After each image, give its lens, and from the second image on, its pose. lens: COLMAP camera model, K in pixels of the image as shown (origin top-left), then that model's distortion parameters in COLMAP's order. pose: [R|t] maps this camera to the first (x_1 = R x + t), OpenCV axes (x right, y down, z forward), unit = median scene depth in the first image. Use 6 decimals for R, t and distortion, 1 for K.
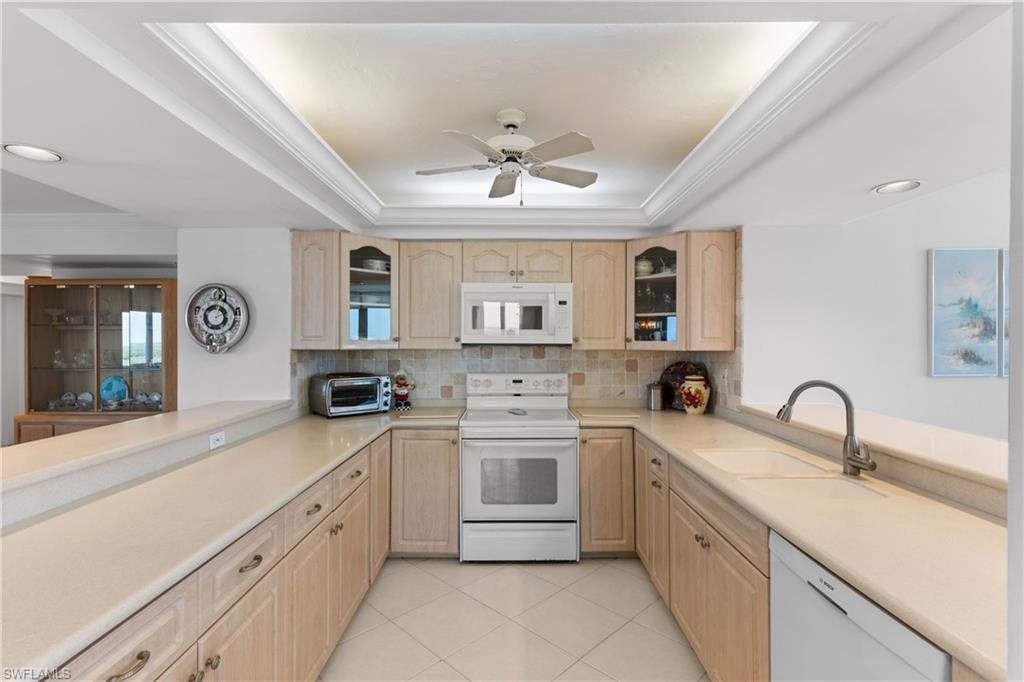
lens RADIAL K [[484.8, 0, 511.2], [0, 484.8, 343.4], [0, 0, 1]] dist [0.004323, 0.001094]
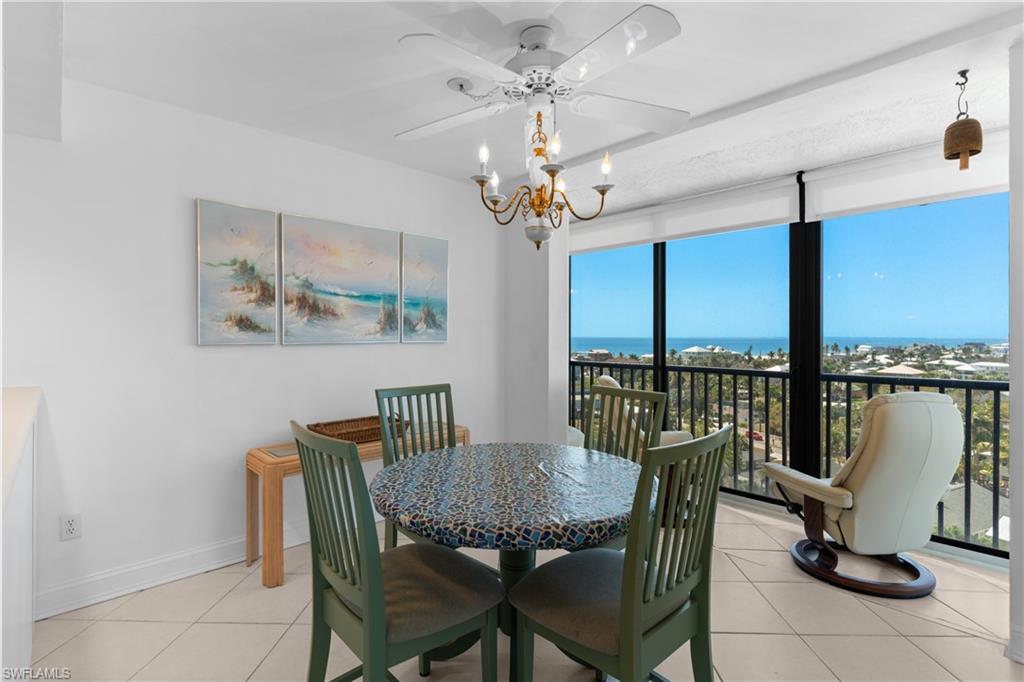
lens RADIAL K [[484.8, 0, 513.8], [0, 484.8, 336.0], [0, 0, 1]] dist [0.004323, 0.001094]
pose [[0.725988, -0.000293, 0.687708, 0.664483], [0.002515, 0.999994, -0.002229, 0.052947], [-0.687703, 0.003348, 0.725984, -0.012410]]
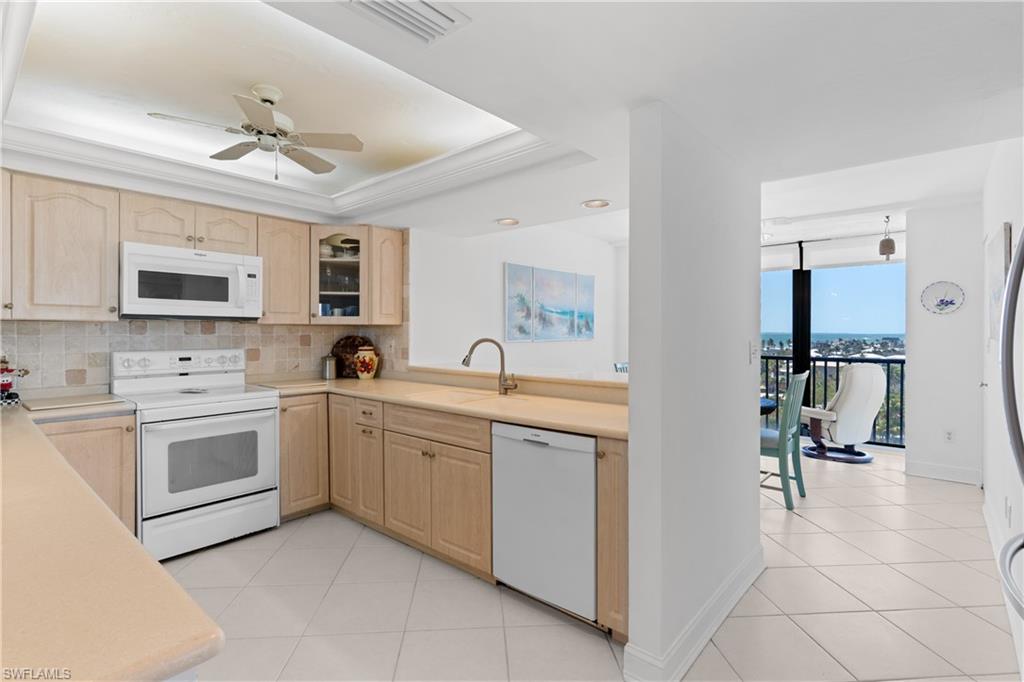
lens RADIAL K [[484.8, 0, 515.4], [0, 484.8, 336.3], [0, 0, 1]] dist [0.004323, 0.001094]
pose [[0.653419, -0.007877, 0.756955, -0.316555], [0.004537, 0.999969, 0.006490, 0.038776], [-0.756983, -0.000806, 0.653435, -0.063266]]
